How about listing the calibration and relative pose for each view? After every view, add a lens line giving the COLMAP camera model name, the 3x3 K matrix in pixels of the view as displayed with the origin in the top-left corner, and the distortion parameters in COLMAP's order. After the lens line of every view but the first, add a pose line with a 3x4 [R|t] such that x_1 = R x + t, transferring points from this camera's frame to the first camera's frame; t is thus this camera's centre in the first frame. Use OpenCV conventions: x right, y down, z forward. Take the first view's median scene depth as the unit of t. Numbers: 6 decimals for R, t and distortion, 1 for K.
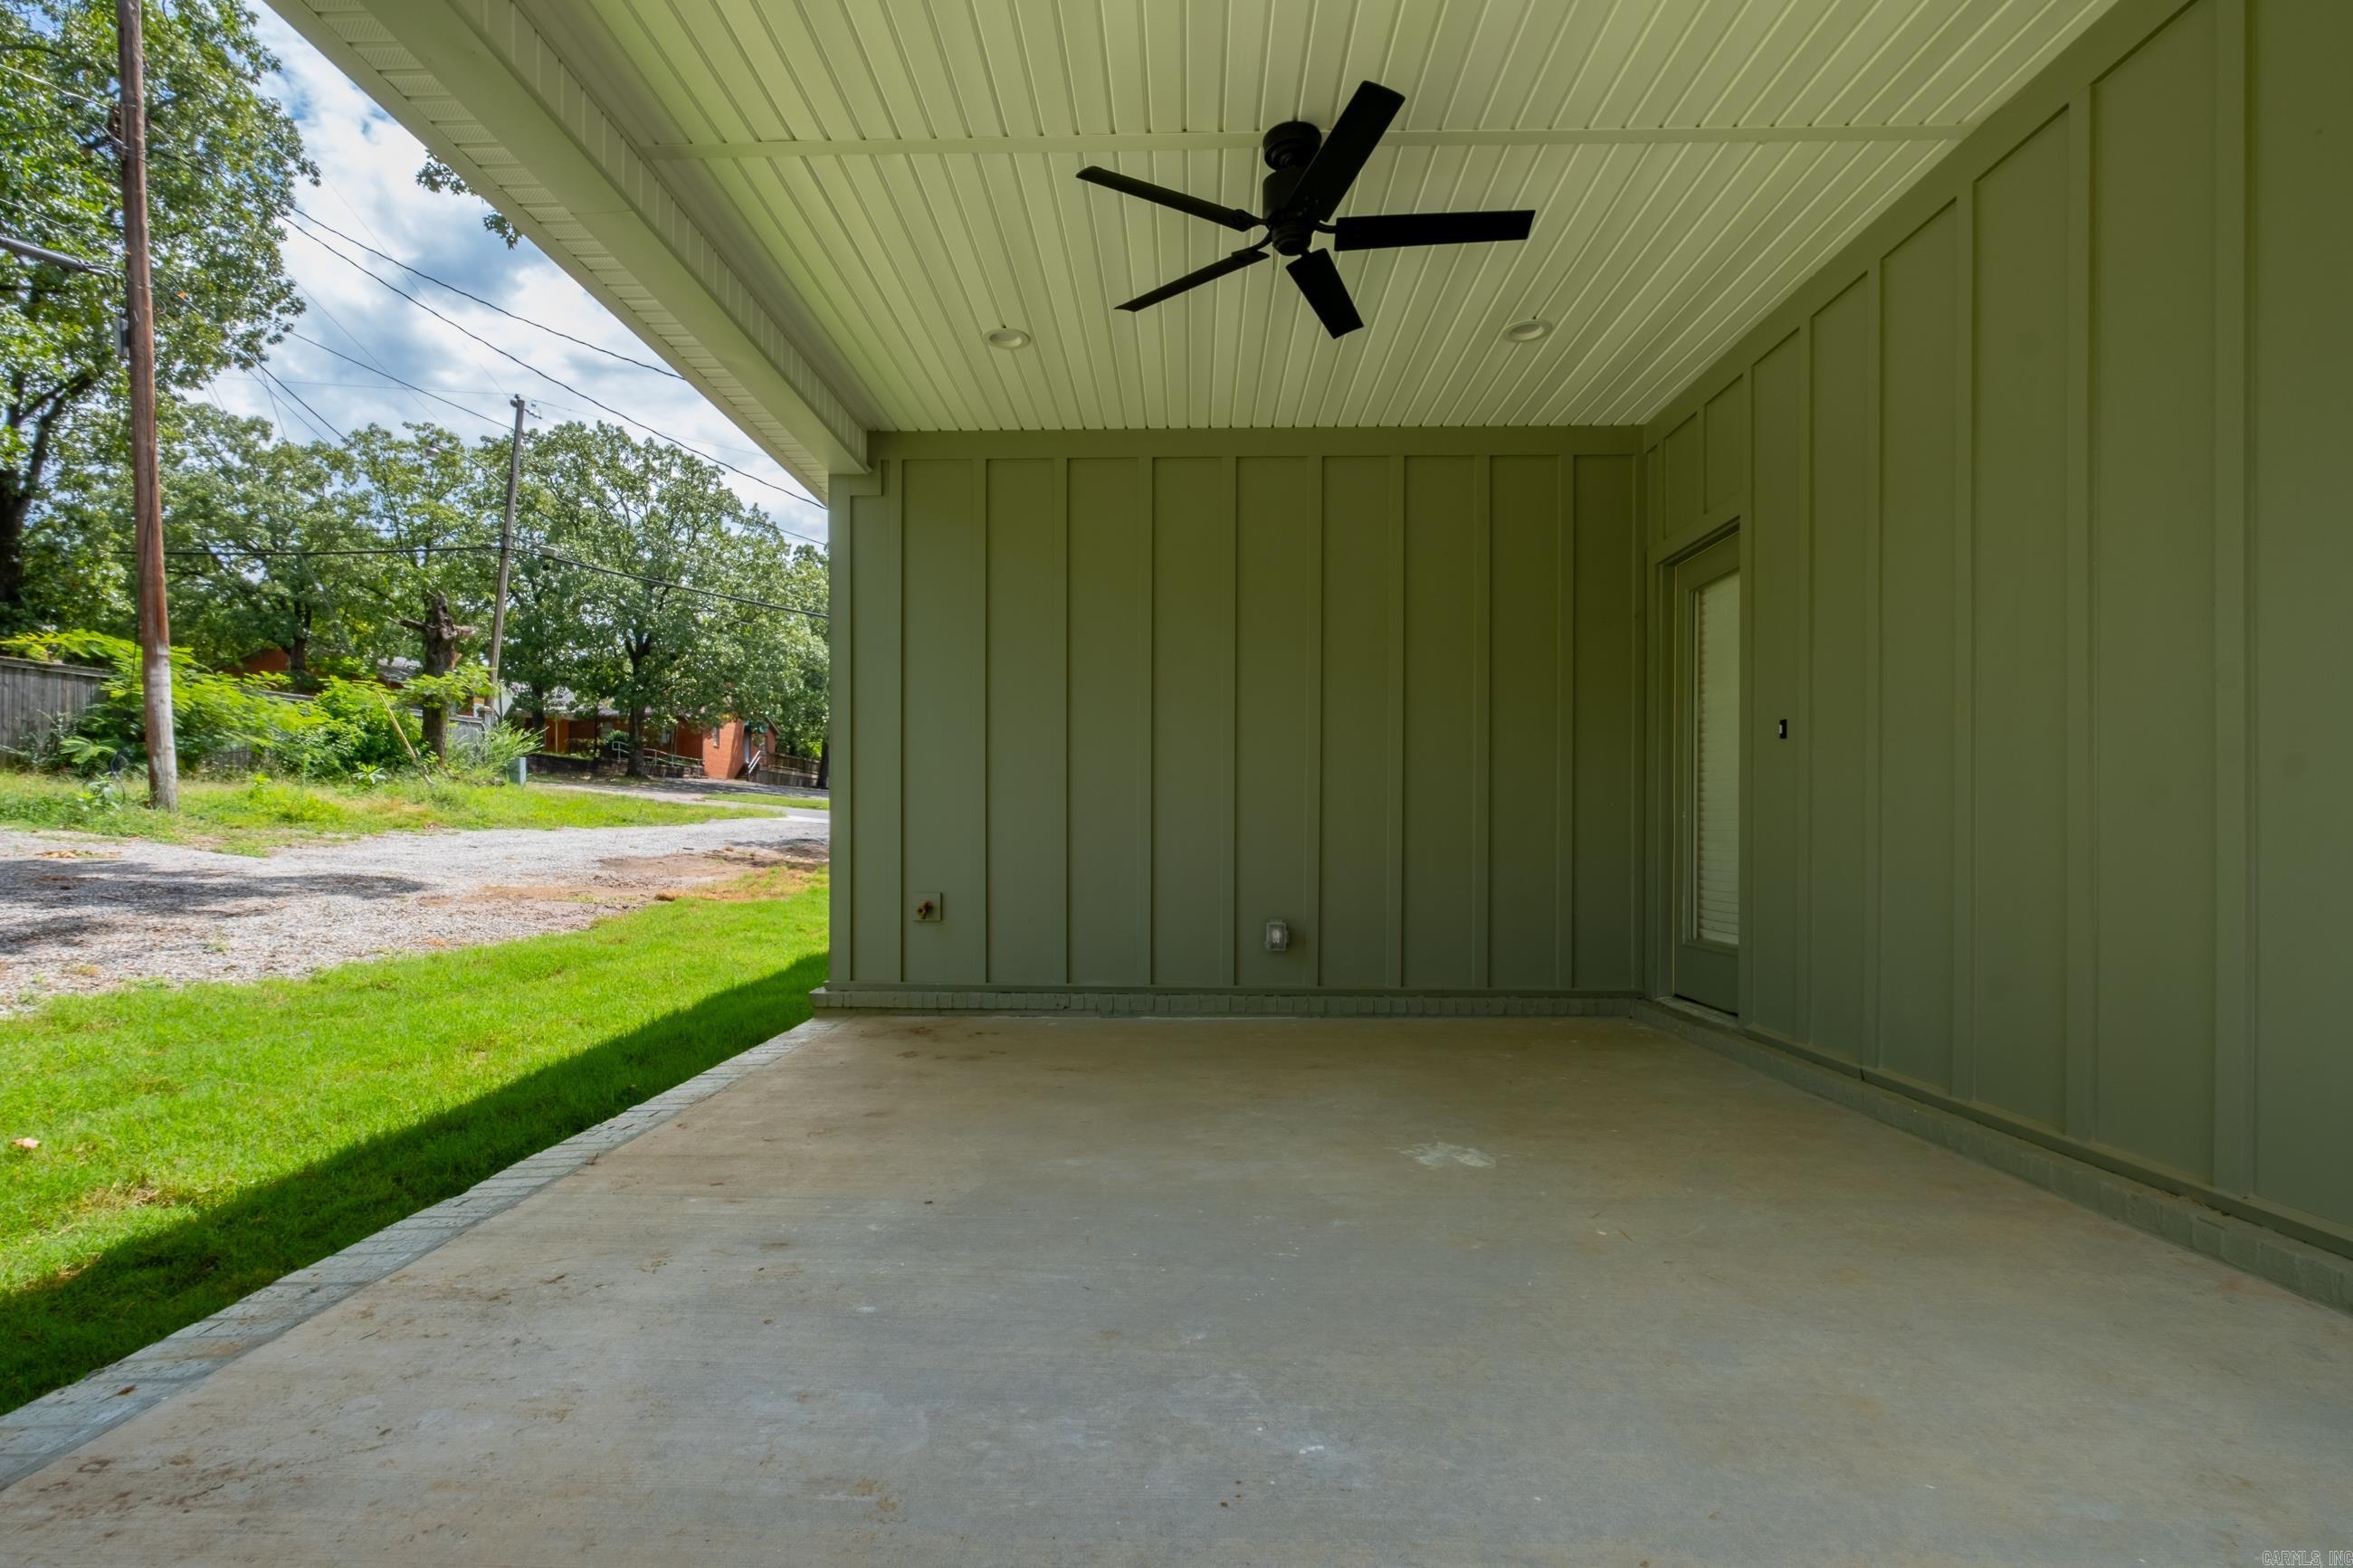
lens RADIAL K [[1072.8, 0, 1128.7], [0, 1072.8, 846.7], [0, 0, 1]] dist [-0.005207, 0.000373]
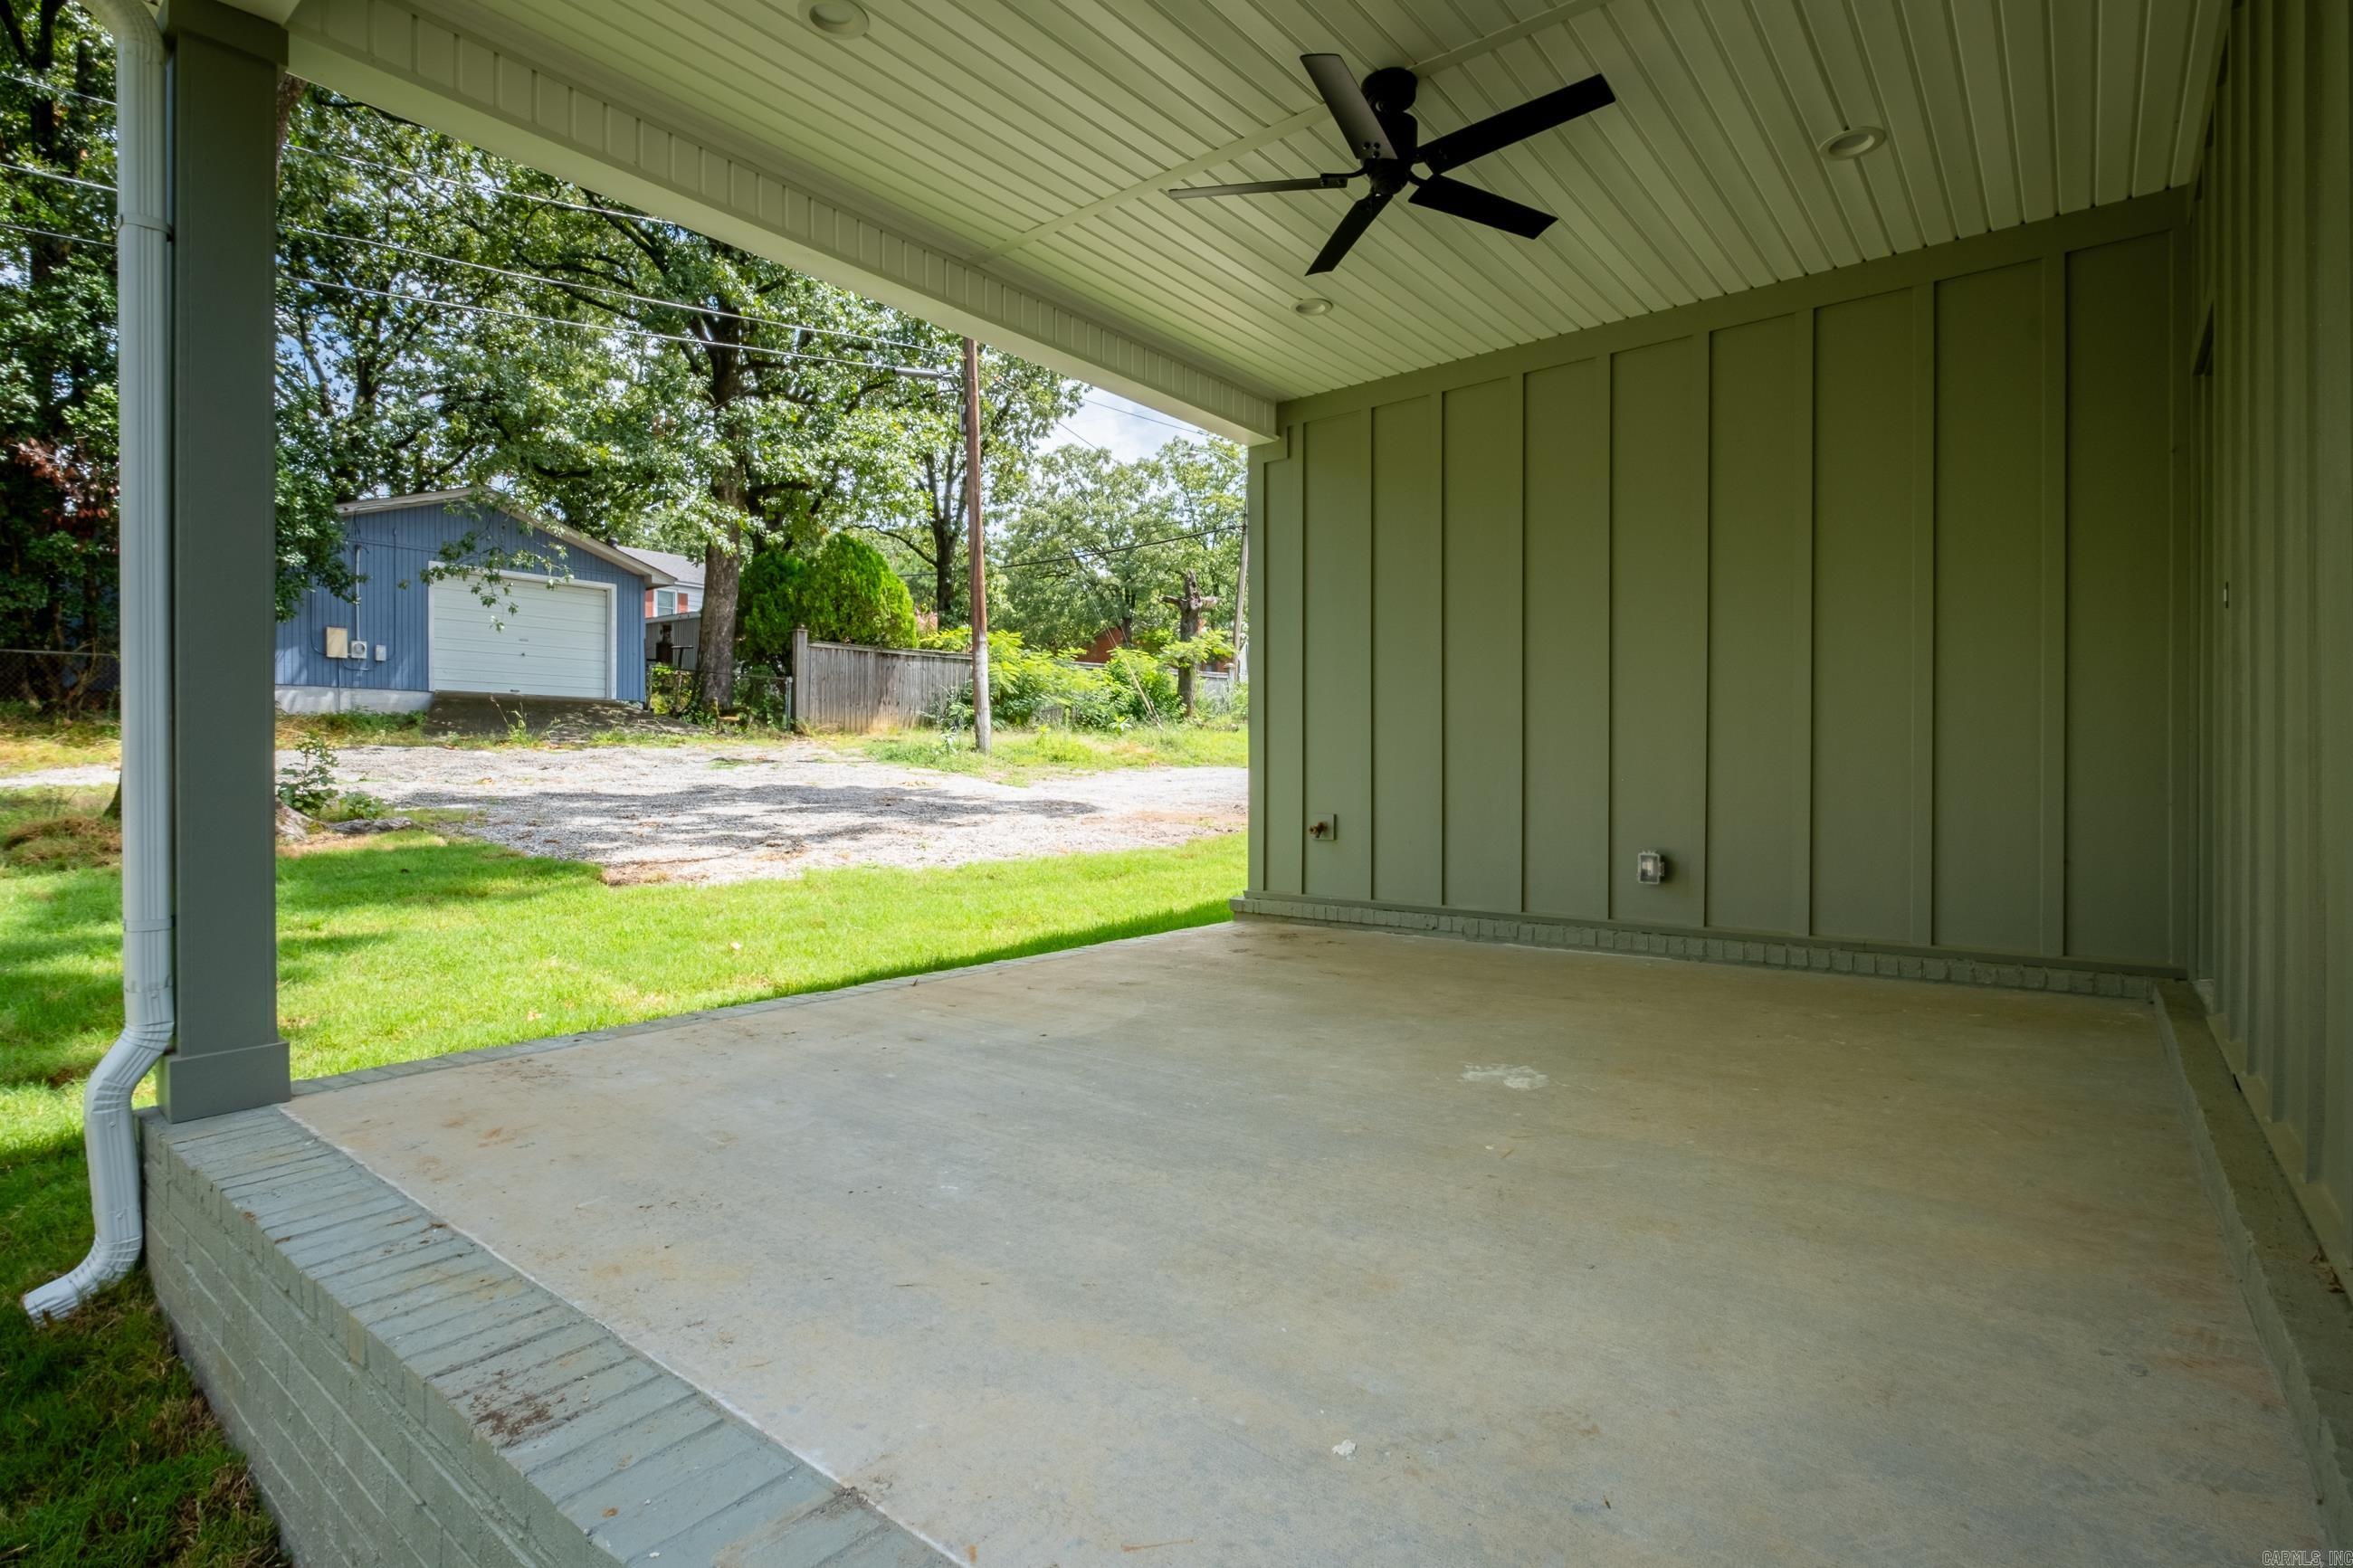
lens RADIAL K [[1091.4, 0, 1177.3], [0, 1091.4, 776.3], [0, 0, 1]] dist [-0.004045, 0.000440]
pose [[0.810328, -0.000849, -0.585976, 0.275338], [-0.004758, 0.999956, -0.008029, 0.011224], [0.585957, 0.009294, 0.810289, 0.009319]]
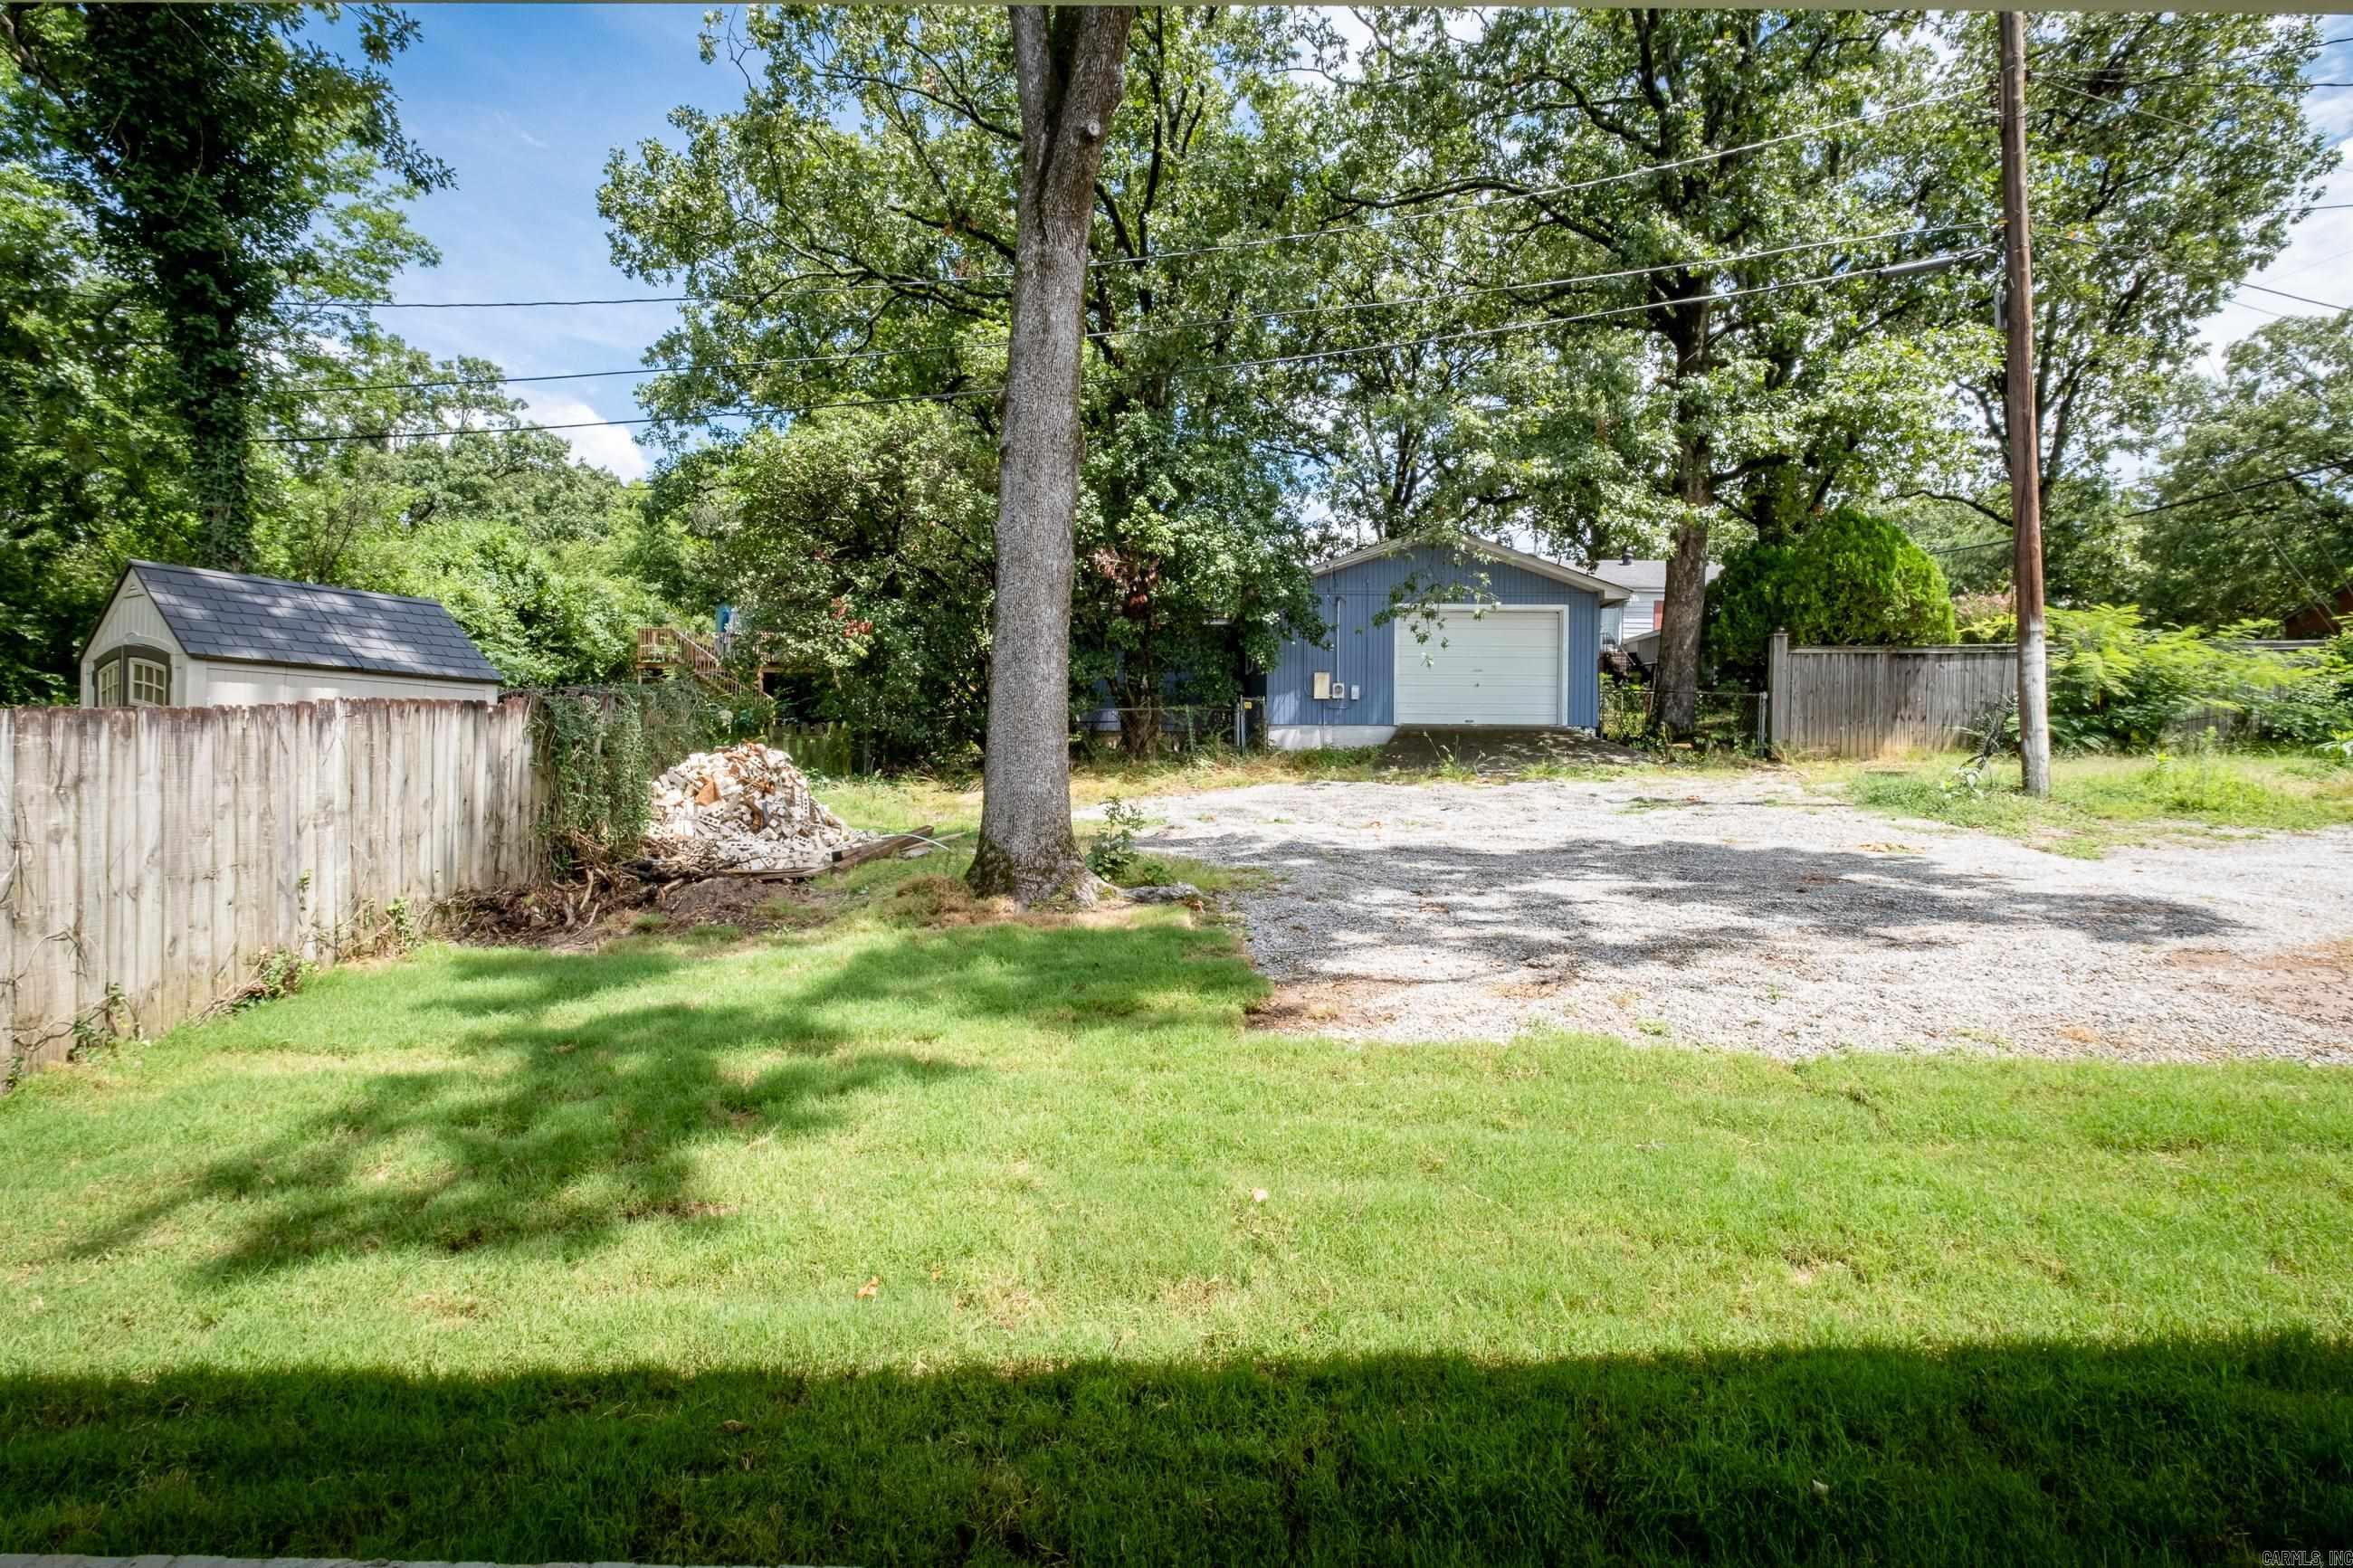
lens RADIAL K [[1091.4, 0, 1177.3], [0, 1091.4, 776.3], [0, 0, 1]] dist [-0.004045, 0.000440]
pose [[0.050040, 0.000541, -0.998747, 0.022152], [-0.024874, 0.999690, -0.000705, -0.070788], [0.998437, 0.024878, 0.050038, 0.443525]]
